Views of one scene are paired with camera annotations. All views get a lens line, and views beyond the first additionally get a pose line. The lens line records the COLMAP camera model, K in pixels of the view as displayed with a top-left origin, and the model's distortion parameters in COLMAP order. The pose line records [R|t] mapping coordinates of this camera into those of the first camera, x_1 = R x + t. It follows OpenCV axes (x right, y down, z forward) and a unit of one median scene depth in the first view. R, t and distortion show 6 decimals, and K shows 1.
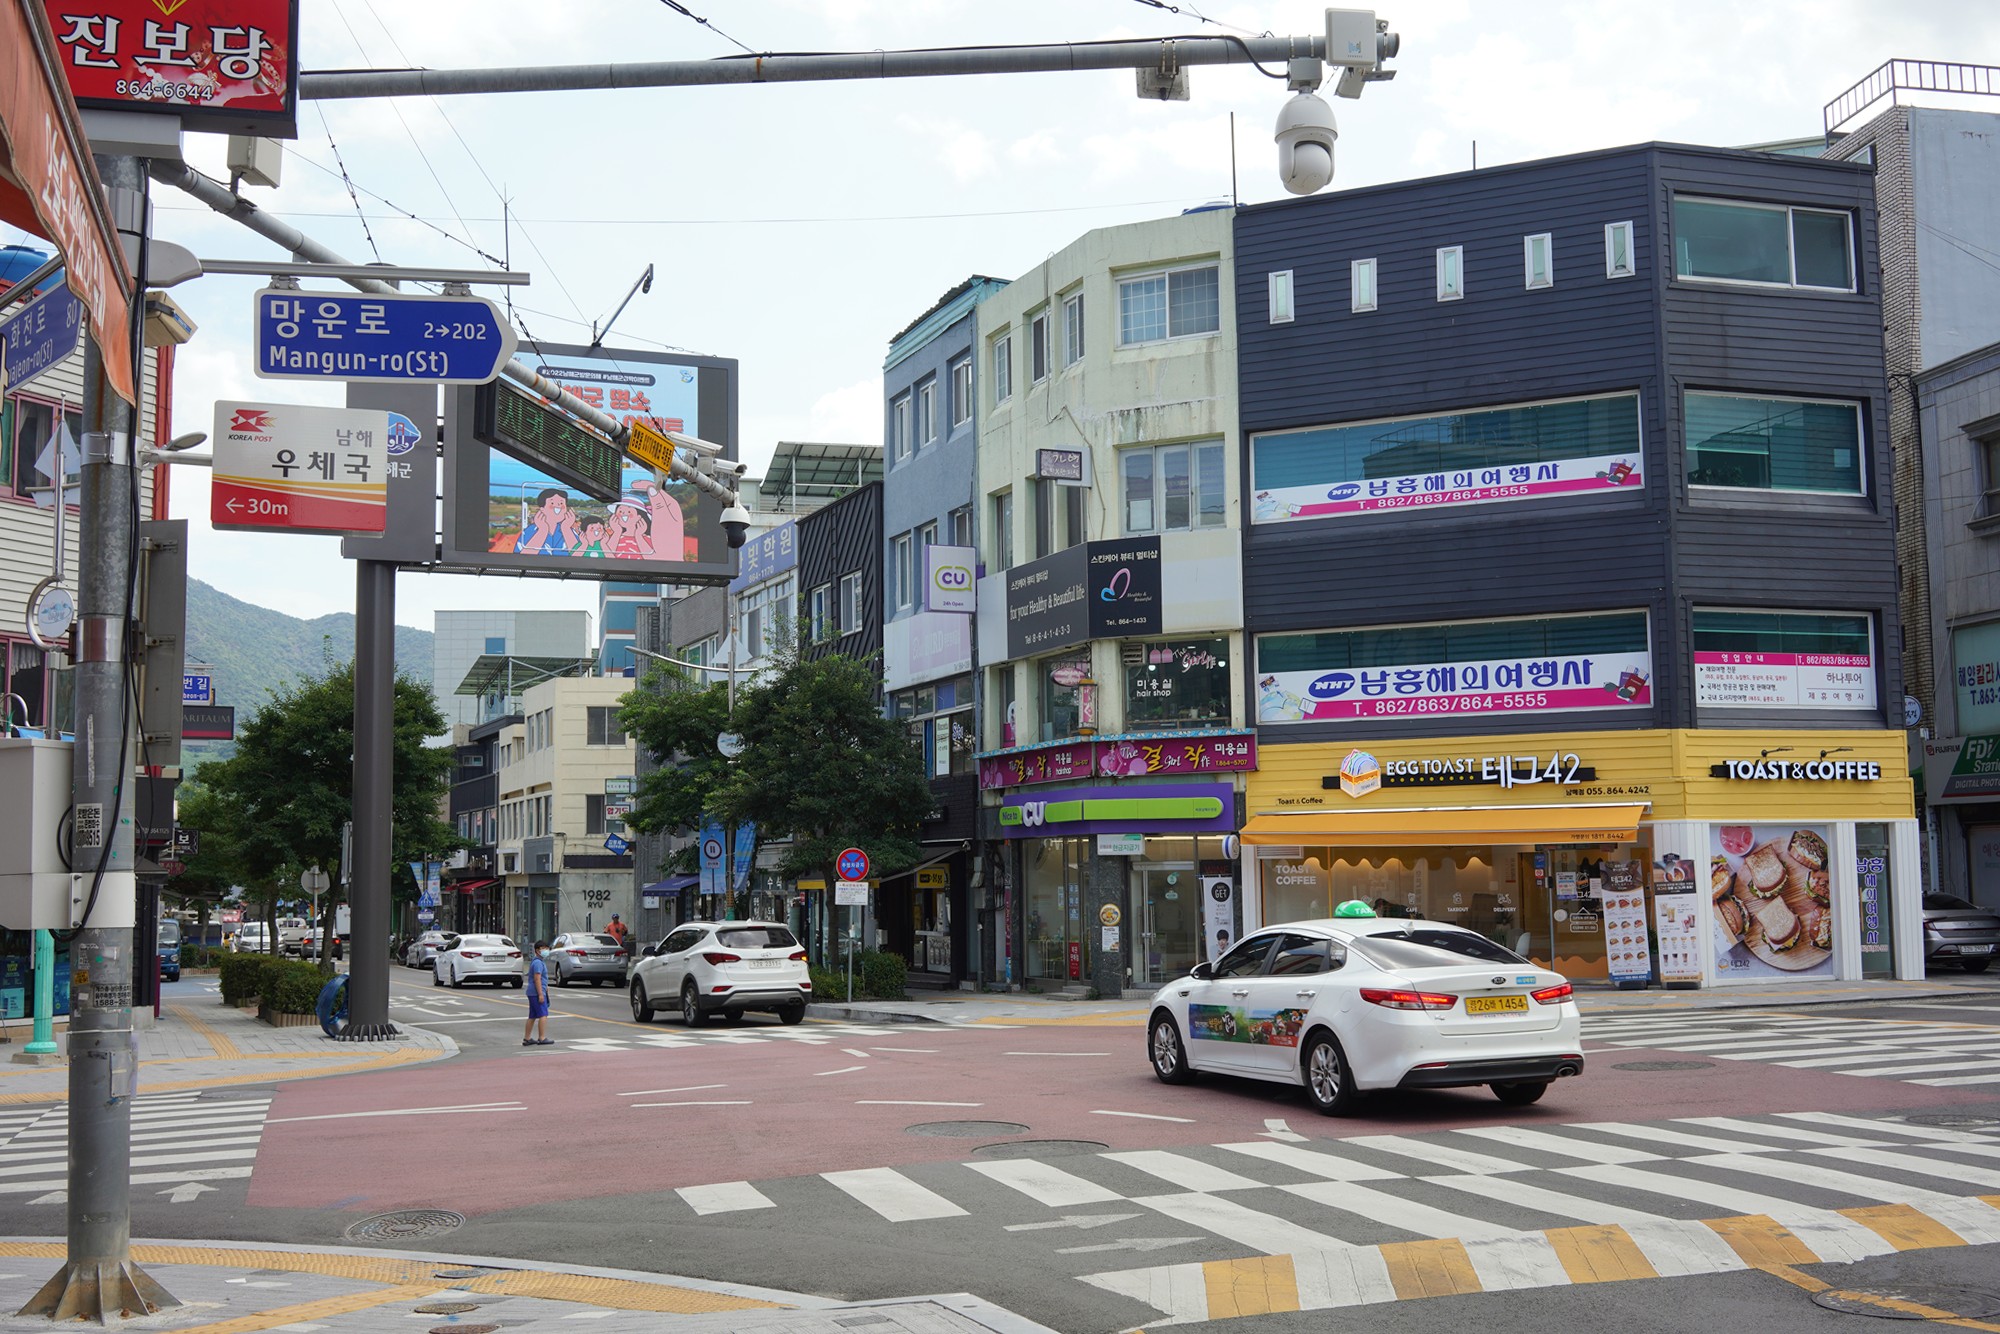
lens RADIAL K [[2086.2, 0, 994.2], [0, 2086.2, 668.8], [0, 0, 1]] dist [-0.010165, 0.000000]
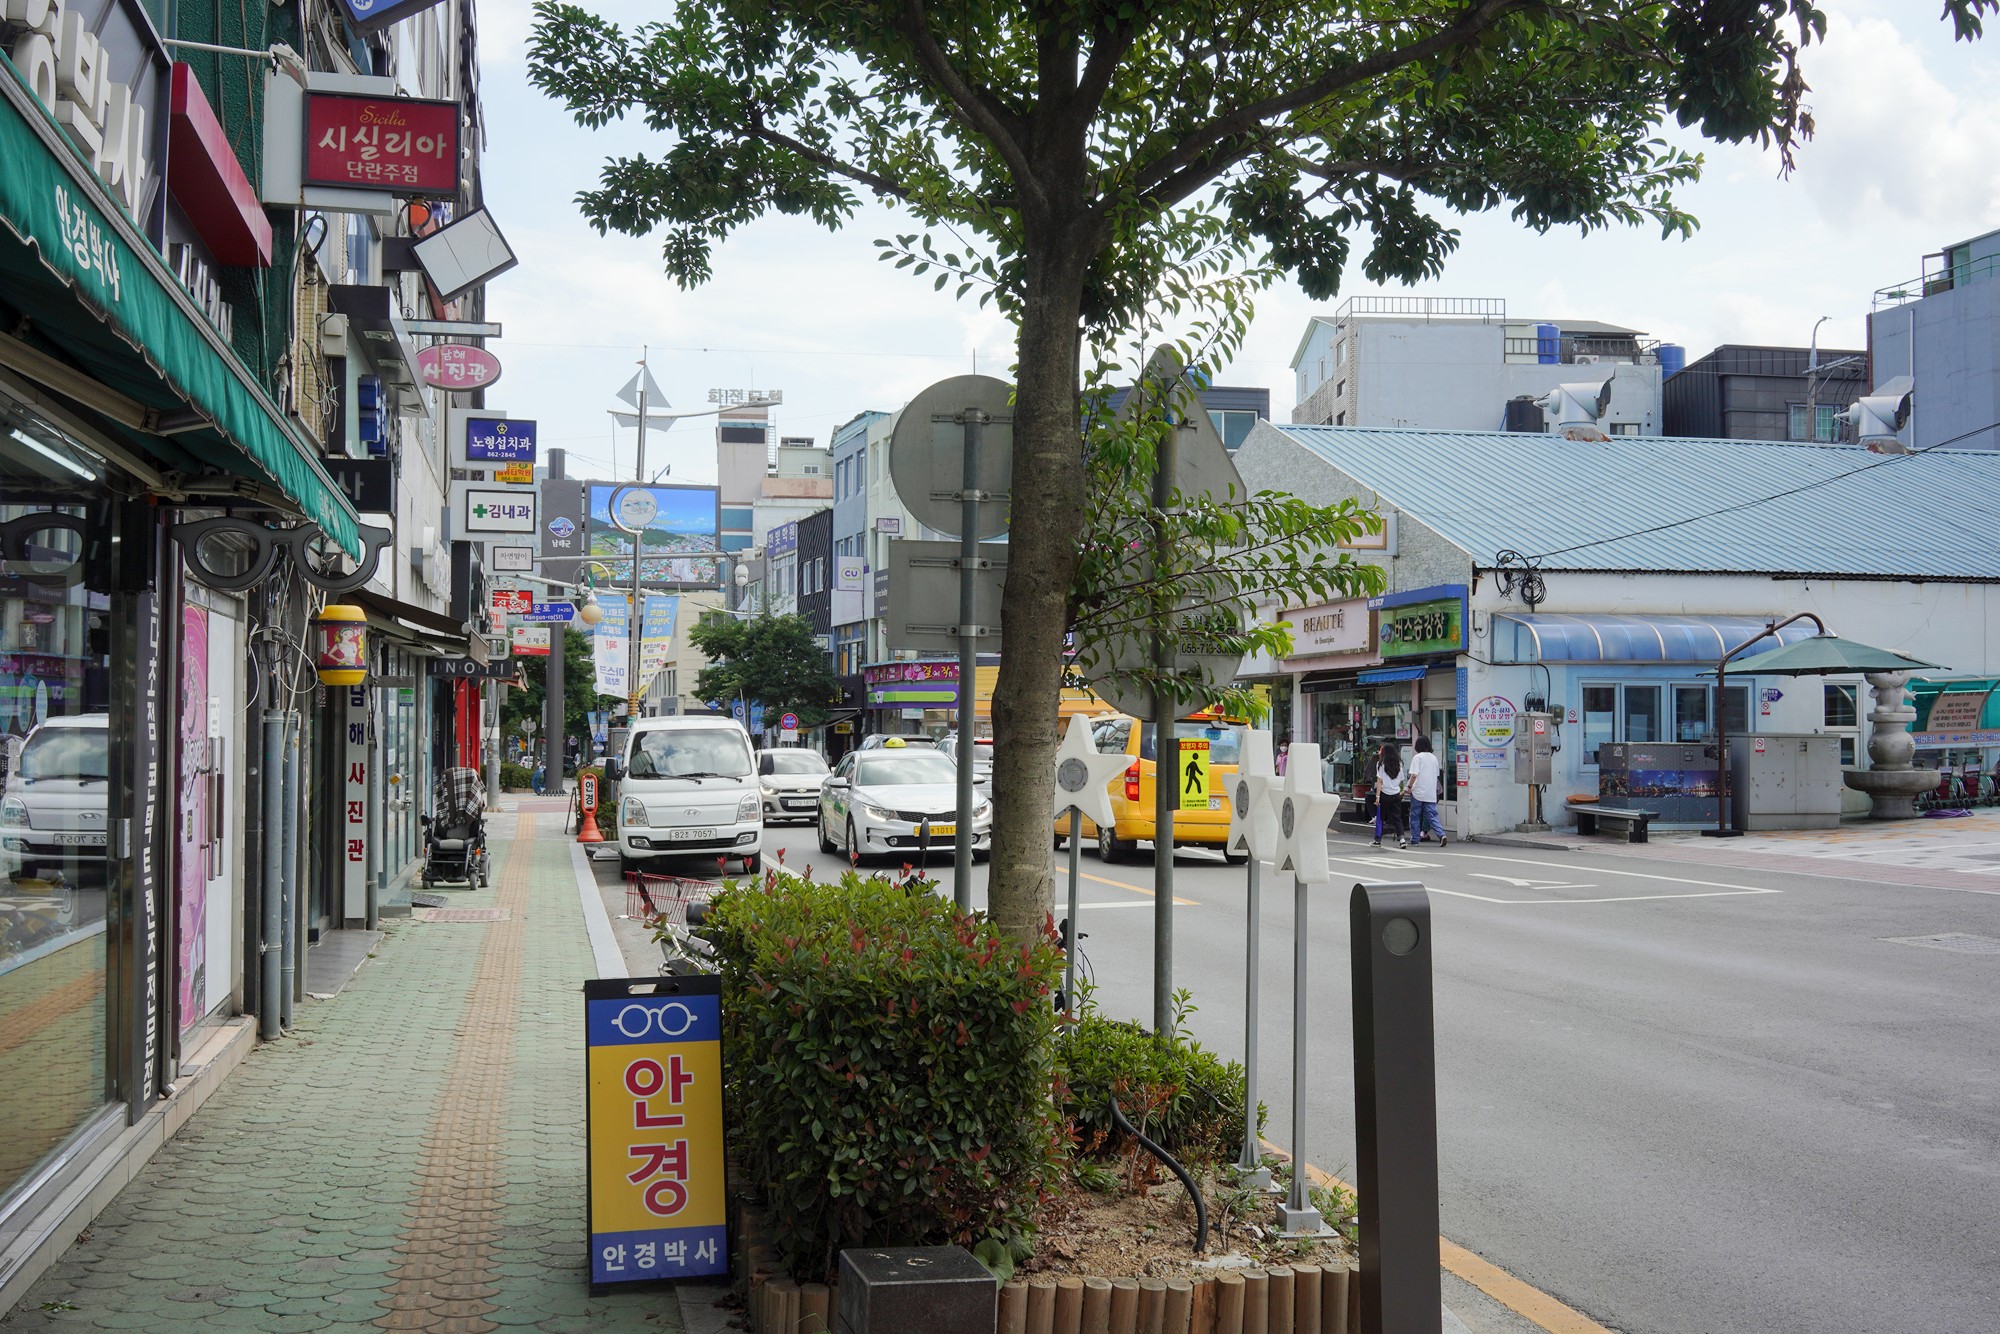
lens RADIAL K [[2086.2, 0, 1005.4], [0, 2086.2, 669.2], [0, 0, 1]] dist [-0.010165, 0.000000]
pose [[0.996379, 0.010585, -0.084366, 0.284516], [-0.004348, 0.997266, 0.073769, -0.097562], [0.084916, -0.073135, 0.993700, -0.903481]]
